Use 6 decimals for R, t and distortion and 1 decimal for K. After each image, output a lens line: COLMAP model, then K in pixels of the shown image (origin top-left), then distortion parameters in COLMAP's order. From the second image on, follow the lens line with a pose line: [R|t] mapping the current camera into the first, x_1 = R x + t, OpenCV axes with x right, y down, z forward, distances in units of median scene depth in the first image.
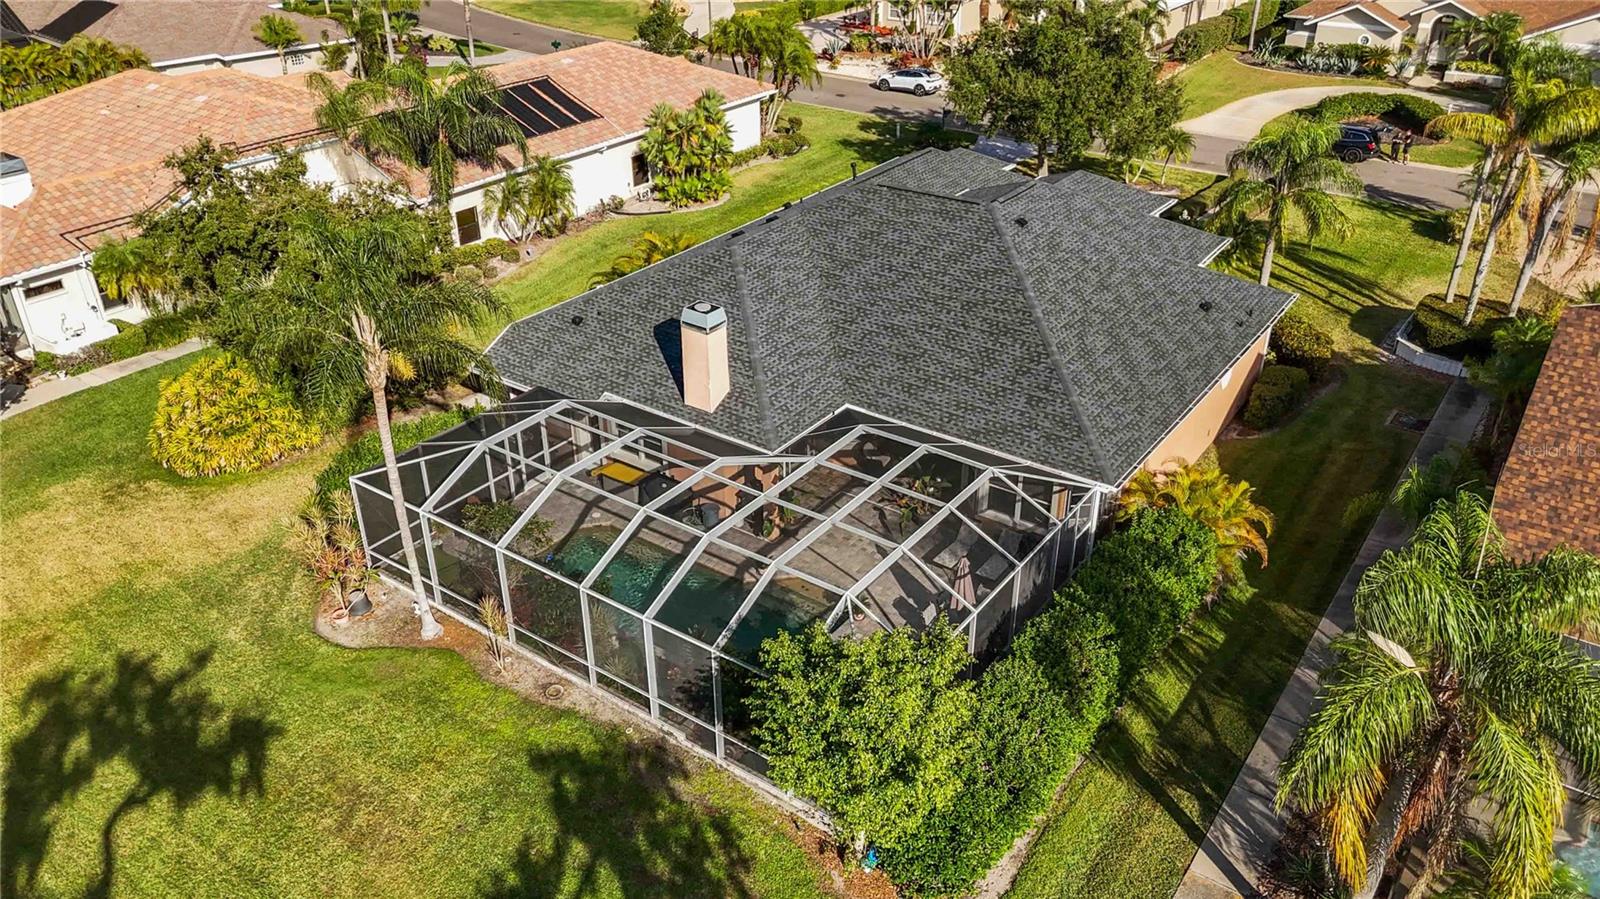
lens RADIAL K [[1165.5, 0, 807.6], [0, 1165.5, 451.5], [0, 0, 1]] dist [0.057100, -0.058658]
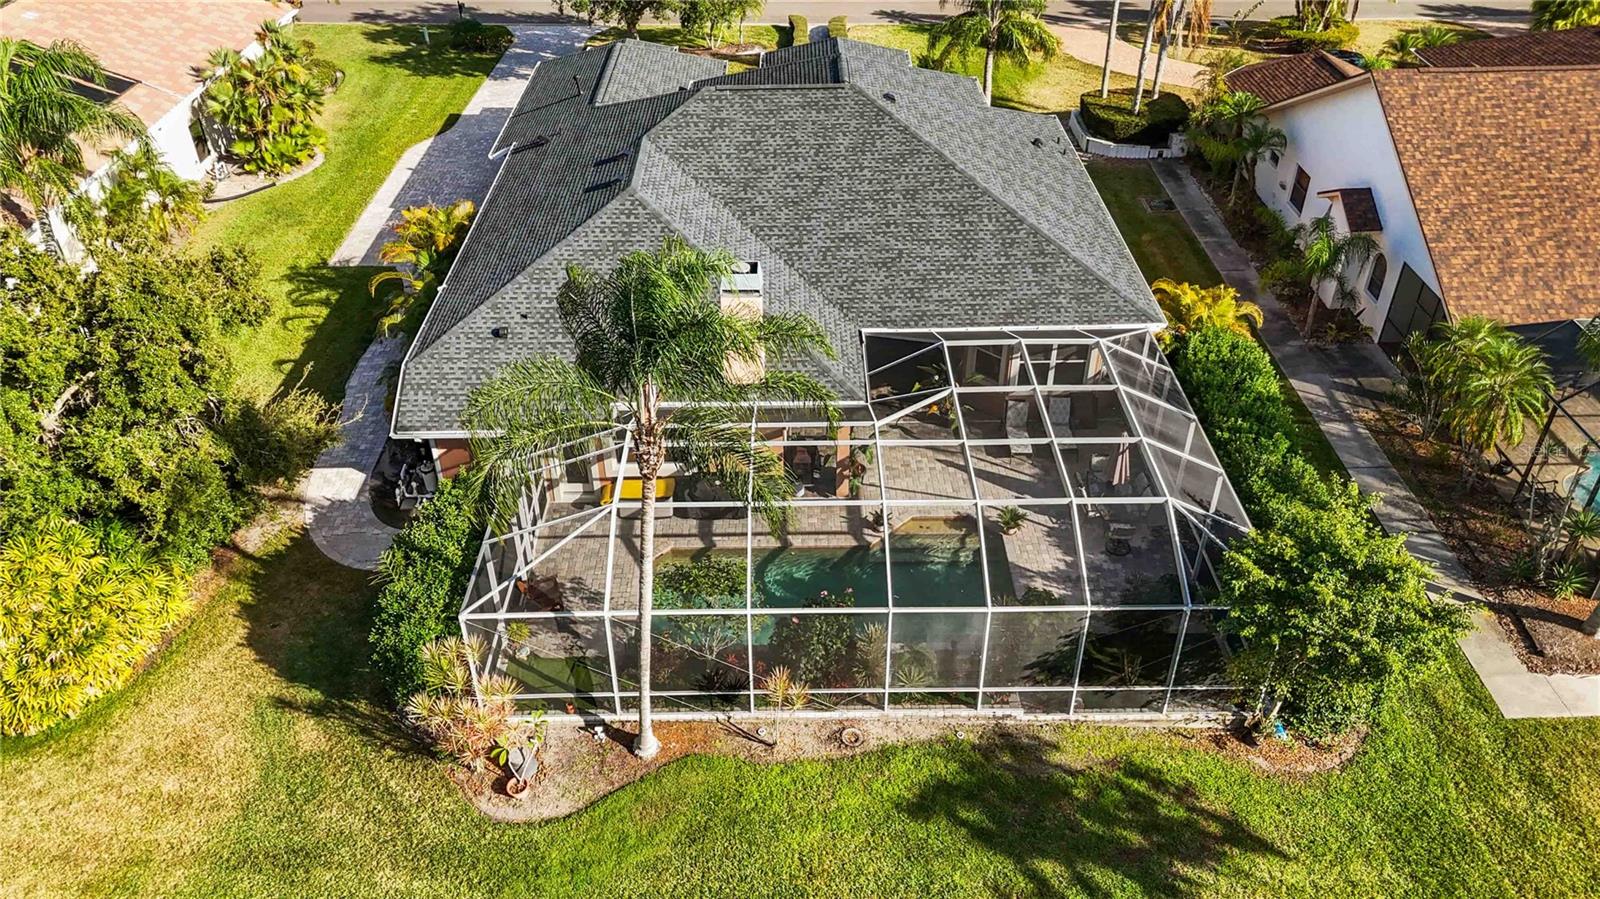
lens RADIAL K [[1165.5, 0, 807.6], [0, 1165.5, 451.5], [0, 0, 1]] dist [0.057100, -0.058658]
pose [[0.806471, -0.345641, 0.479726, -0.555243], [0.294527, 0.938355, 0.180951, -0.150291], [-0.512698, -0.004639, 0.858557, 0.265915]]
